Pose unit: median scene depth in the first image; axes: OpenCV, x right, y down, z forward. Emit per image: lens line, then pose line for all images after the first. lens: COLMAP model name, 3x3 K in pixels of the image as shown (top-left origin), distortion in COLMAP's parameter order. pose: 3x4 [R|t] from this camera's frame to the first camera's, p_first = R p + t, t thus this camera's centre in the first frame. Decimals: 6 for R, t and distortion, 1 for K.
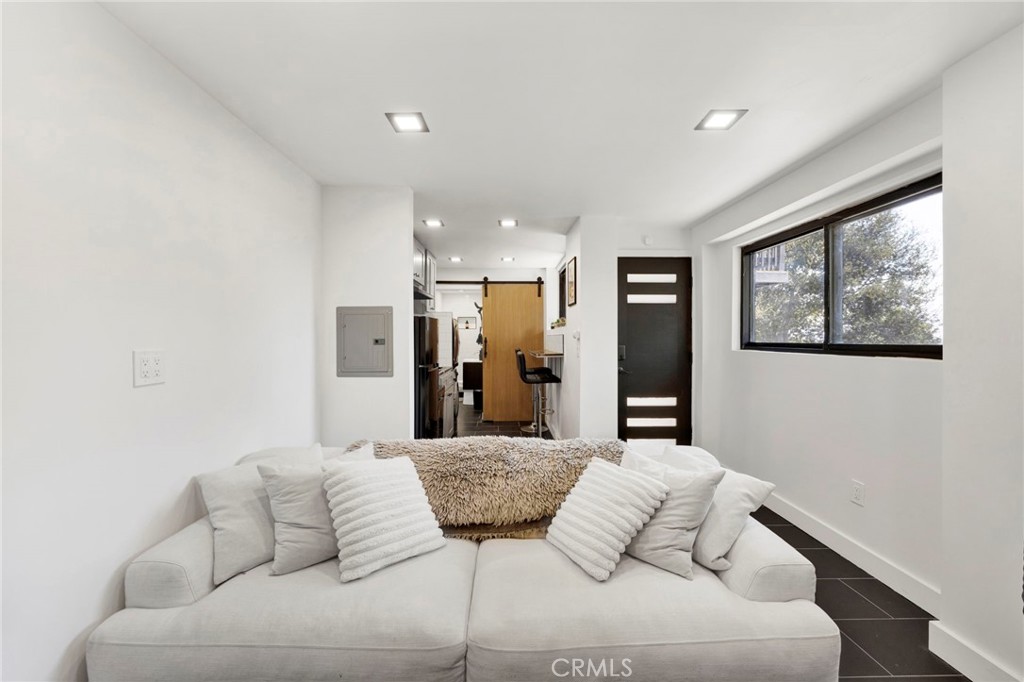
lens RADIAL K [[399.7, 0, 512.0], [0, 399.7, 340.4], [0, 0, 1]] dist [0.002721, -0.000415]
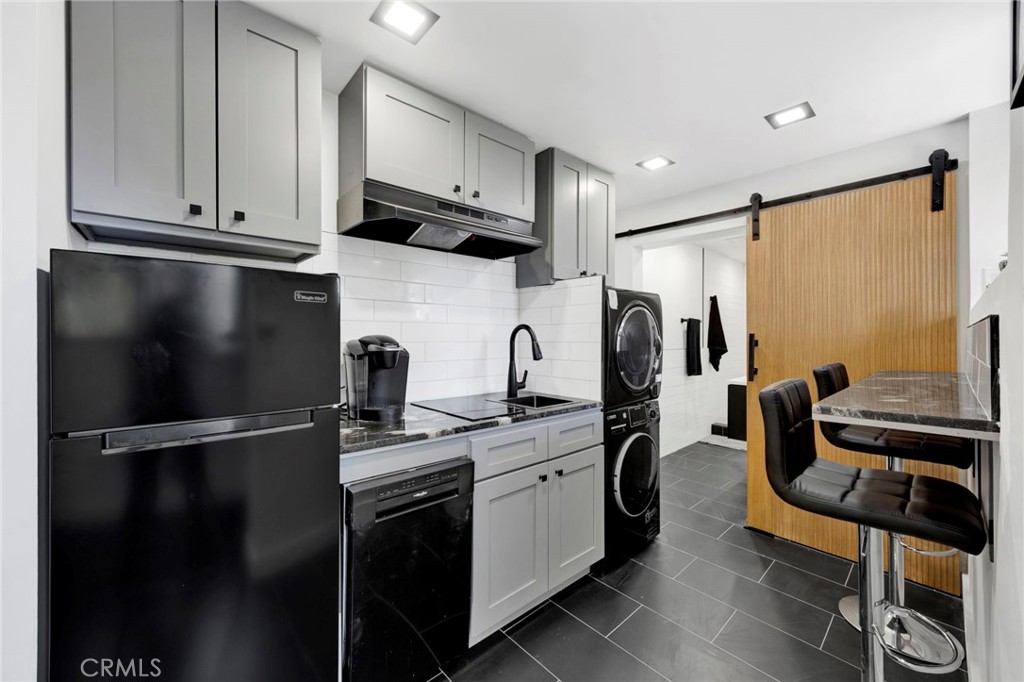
lens RADIAL K [[399.7, 0, 512.7], [0, 399.7, 338.2], [0, 0, 1]] dist [0.002721, -0.000415]
pose [[0.664238, 0.005555, -0.747500, 0.083162], [-0.006836, 0.999976, 0.001356, -0.002593], [0.747489, 0.004209, 0.664260, 0.519467]]
